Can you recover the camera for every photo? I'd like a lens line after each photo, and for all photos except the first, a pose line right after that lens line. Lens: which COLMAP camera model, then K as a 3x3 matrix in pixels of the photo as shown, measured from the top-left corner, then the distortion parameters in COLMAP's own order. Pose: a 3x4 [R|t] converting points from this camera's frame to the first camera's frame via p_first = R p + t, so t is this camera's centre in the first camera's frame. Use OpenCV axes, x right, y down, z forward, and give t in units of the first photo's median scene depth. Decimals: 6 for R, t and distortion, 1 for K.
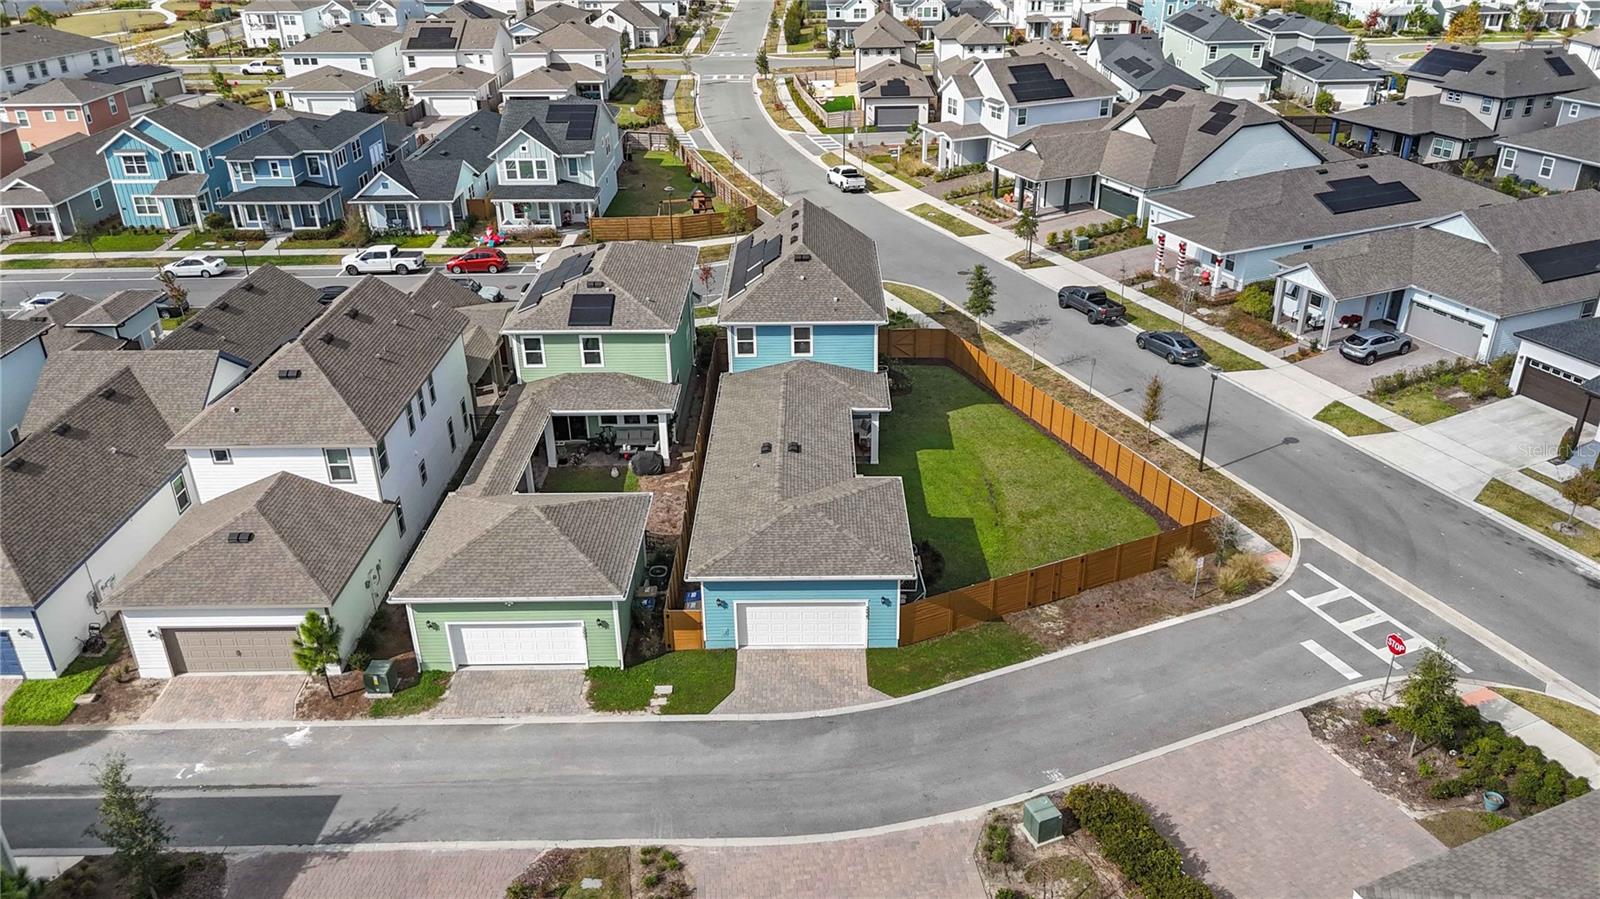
lens RADIAL K [[1177.0, 0, 803.8], [0, 1177.0, 449.5], [0, 0, 1]] dist [0.058426, -0.053071]
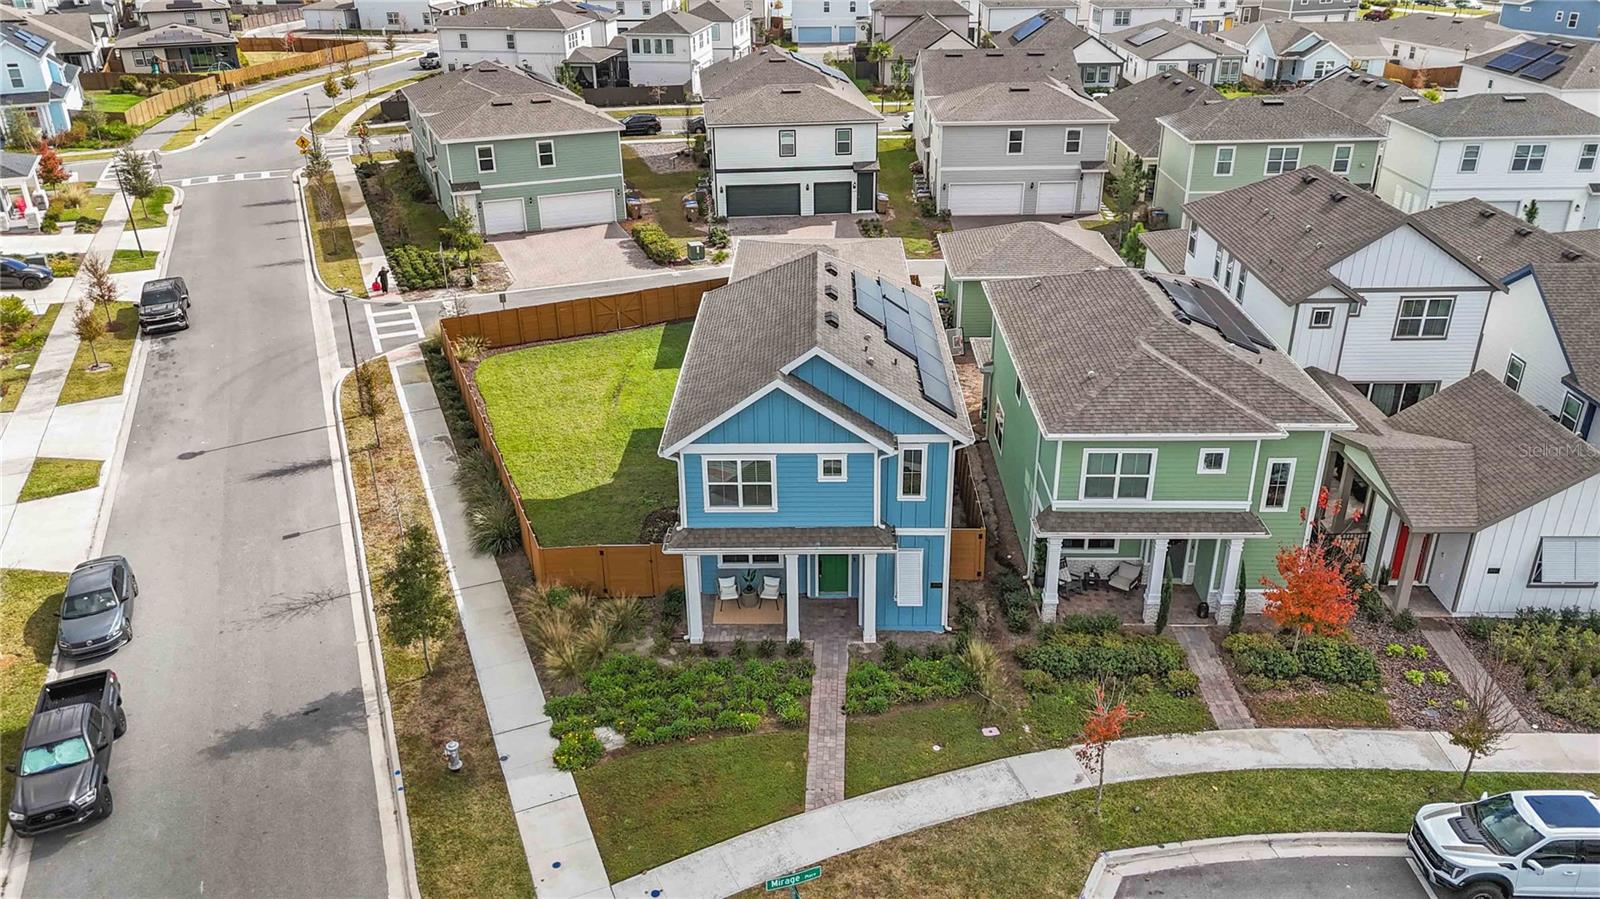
lens RADIAL K [[1171.5, 0, 804.0], [0, 1171.5, 451.8], [0, 0, 1]] dist [0.063990, -0.058802]
pose [[-0.999699, 0.017780, 0.016876, -0.003477], [0.024231, 0.612441, 0.790145, -0.593275], [0.003714, 0.790316, -0.612688, 1.434028]]
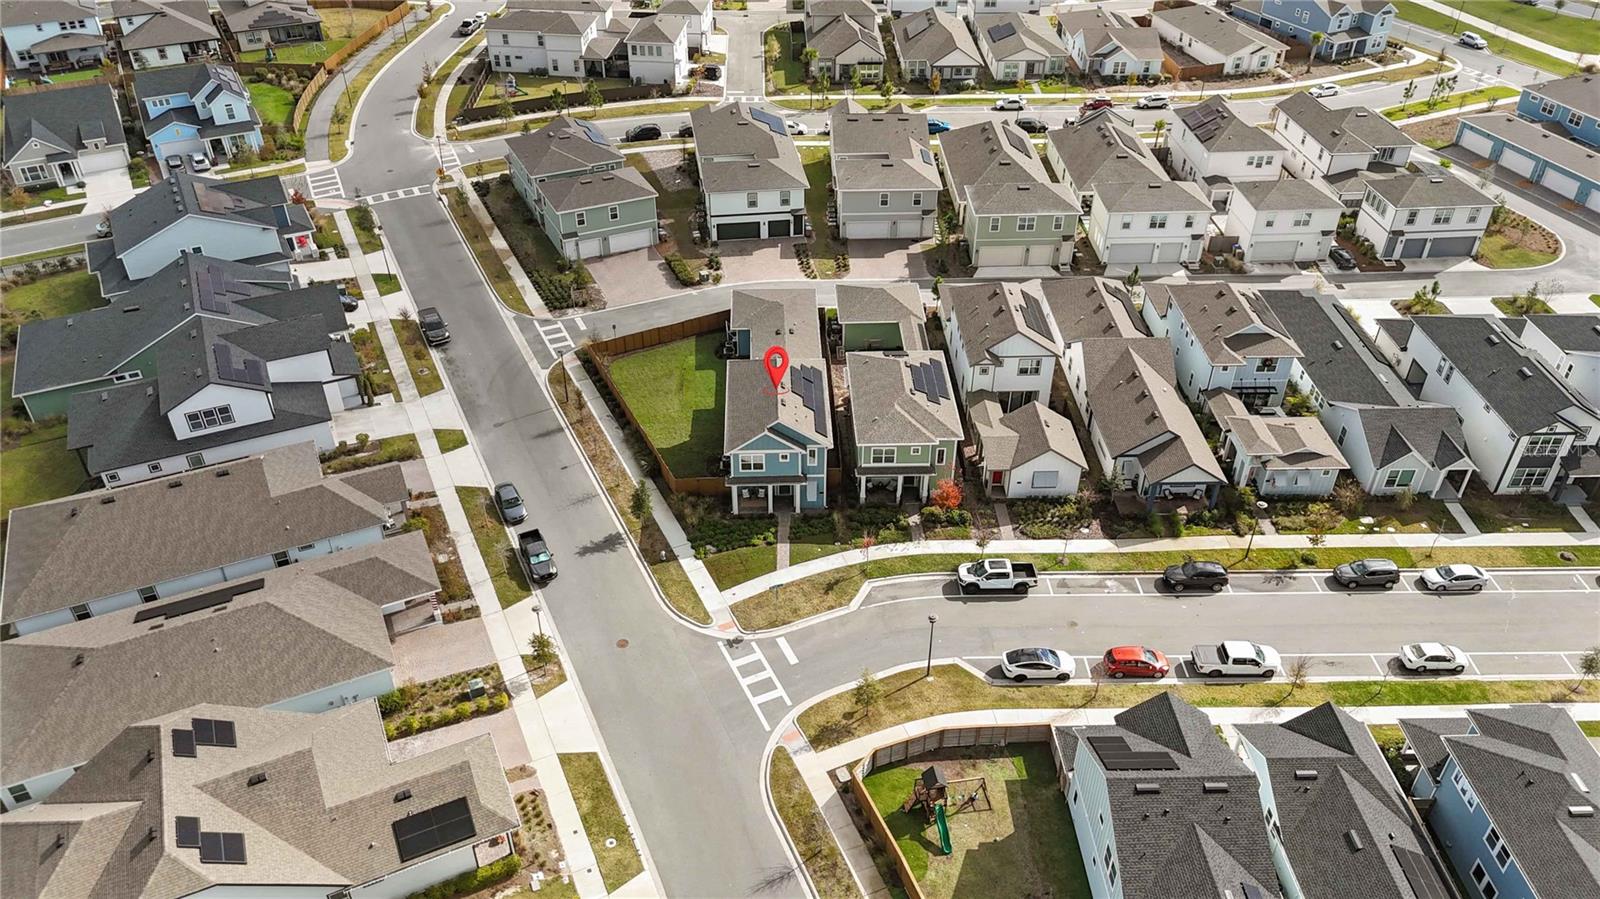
lens RADIAL K [[1170.1, 0, 804.3], [0, 1170.1, 448.8], [0, 0, 1]] dist [0.079841, -0.088999]
pose [[-0.999151, 0.030389, -0.027818, 0.008206], [-0.010856, 0.457141, 0.889328, -1.499087], [0.039743, 0.888875, -0.456423, 1.790856]]
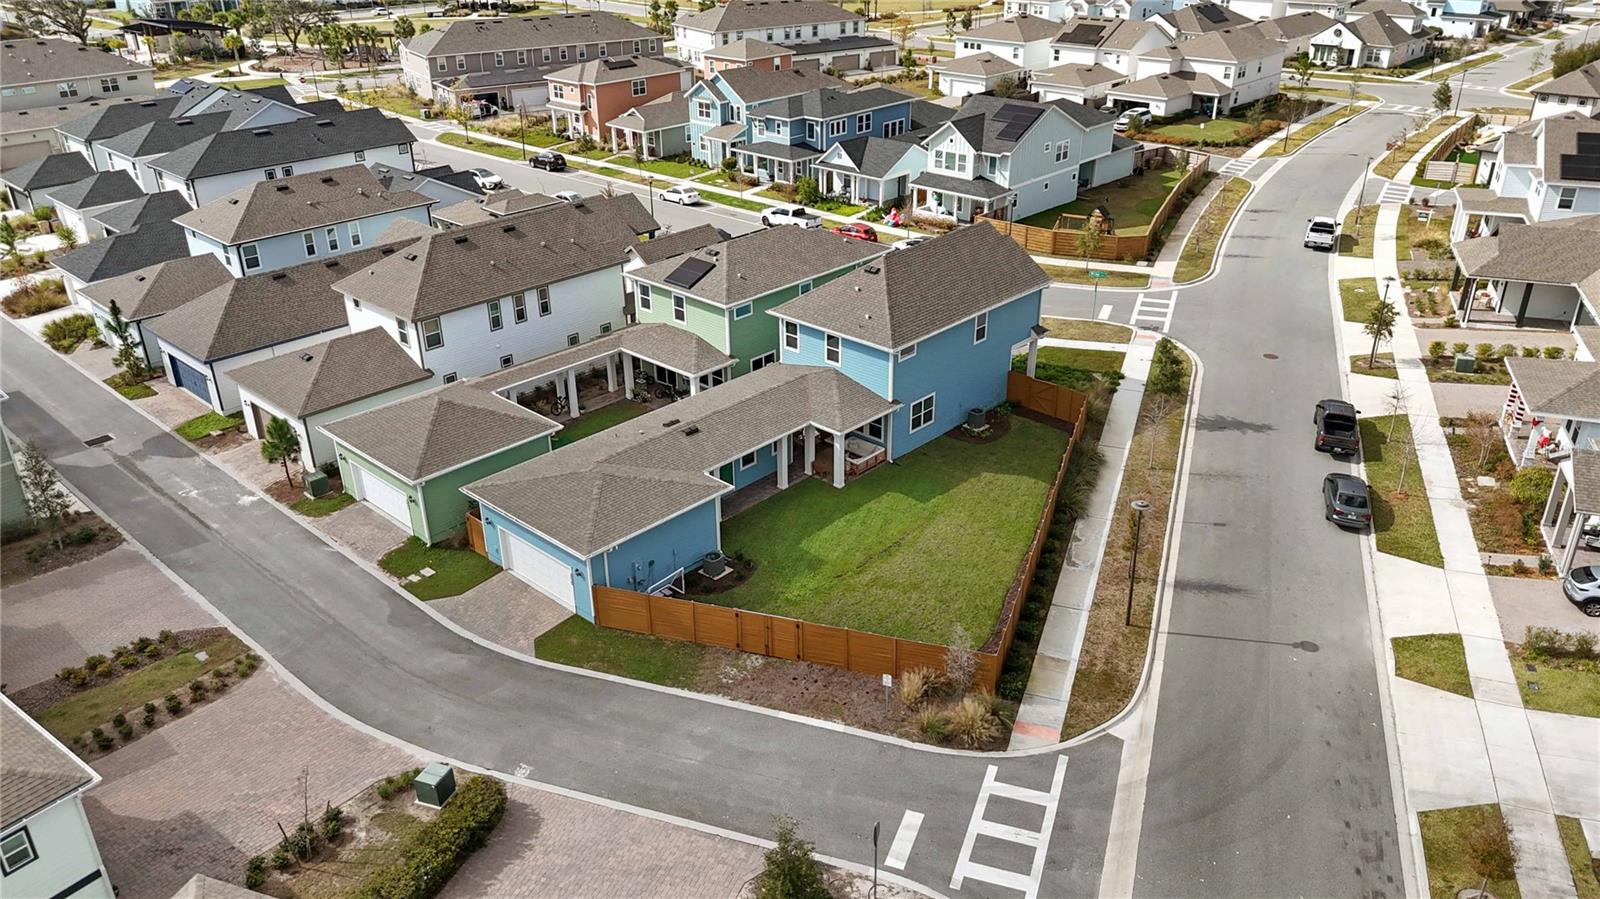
lens RADIAL K [[1177.0, 0, 803.8], [0, 1177.0, 449.5], [0, 0, 1]] dist [0.058426, -0.053071]
pose [[0.734664, 0.306236, -0.605383, 0.576471], [-0.305021, 0.946150, 0.108456, -0.106596], [0.605996, 0.104976, 0.788511, 0.197188]]
